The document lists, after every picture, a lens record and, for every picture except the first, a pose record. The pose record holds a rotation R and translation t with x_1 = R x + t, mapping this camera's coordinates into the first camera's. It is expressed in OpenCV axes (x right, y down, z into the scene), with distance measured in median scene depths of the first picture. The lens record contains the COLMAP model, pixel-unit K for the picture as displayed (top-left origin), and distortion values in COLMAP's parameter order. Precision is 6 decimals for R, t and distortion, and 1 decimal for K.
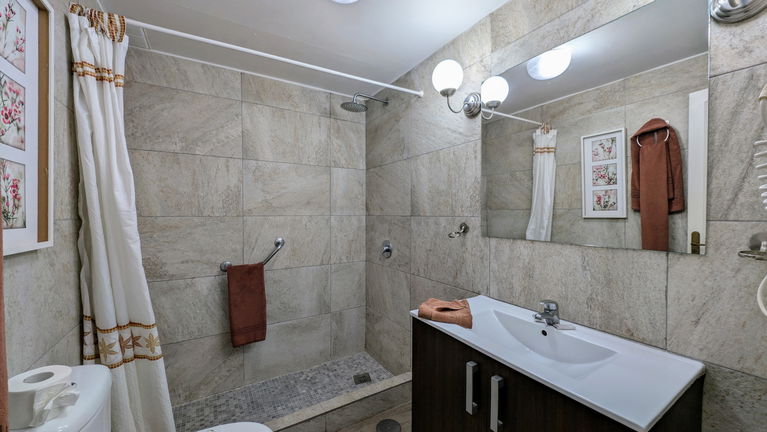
lens RADIAL K [[289.5, 0, 383.2], [0, 289.5, 215.0], [0, 0, 1]] dist [0.002750, -0.001463]
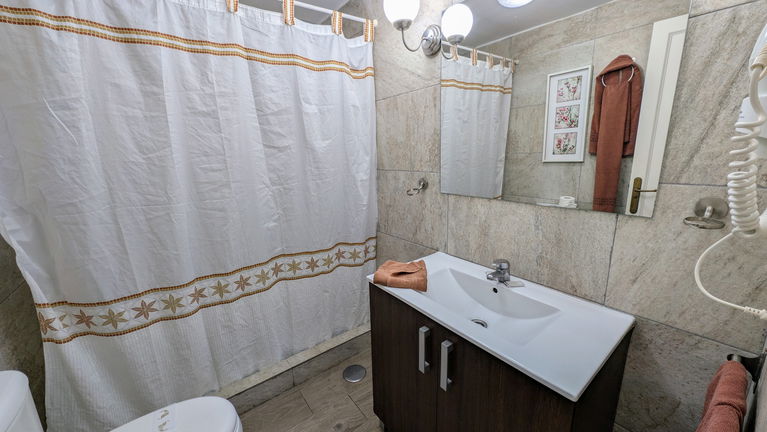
lens RADIAL K [[289.5, 0, 382.9], [0, 289.5, 215.3], [0, 0, 1]] dist [0.002750, -0.001463]
pose [[0.994093, -0.052677, 0.094896, 0.071027], [0.032182, 0.978064, 0.205801, -0.071117], [-0.103655, -0.201532, 0.973982, 0.090637]]
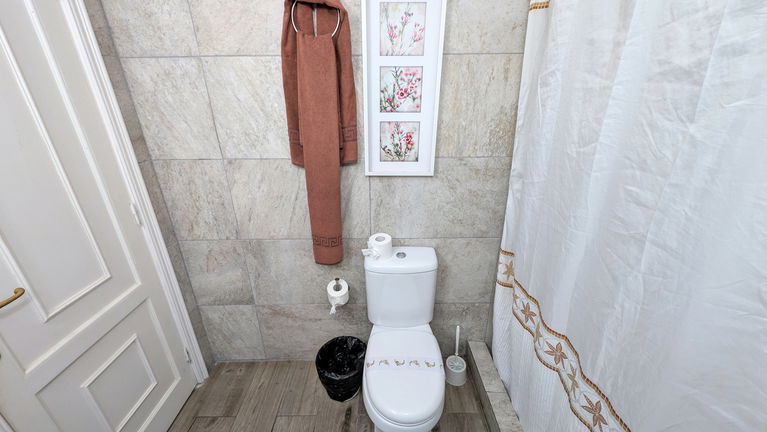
lens RADIAL K [[289.5, 0, 381.3], [0, 289.5, 218.7], [0, 0, 1]] dist [0.002750, -0.001463]
pose [[-0.521711, 0.338567, -0.783065, 0.186657], [0.000902, 0.918099, 0.396350, -0.205178], [0.853122, 0.206074, -0.479288, 1.103365]]
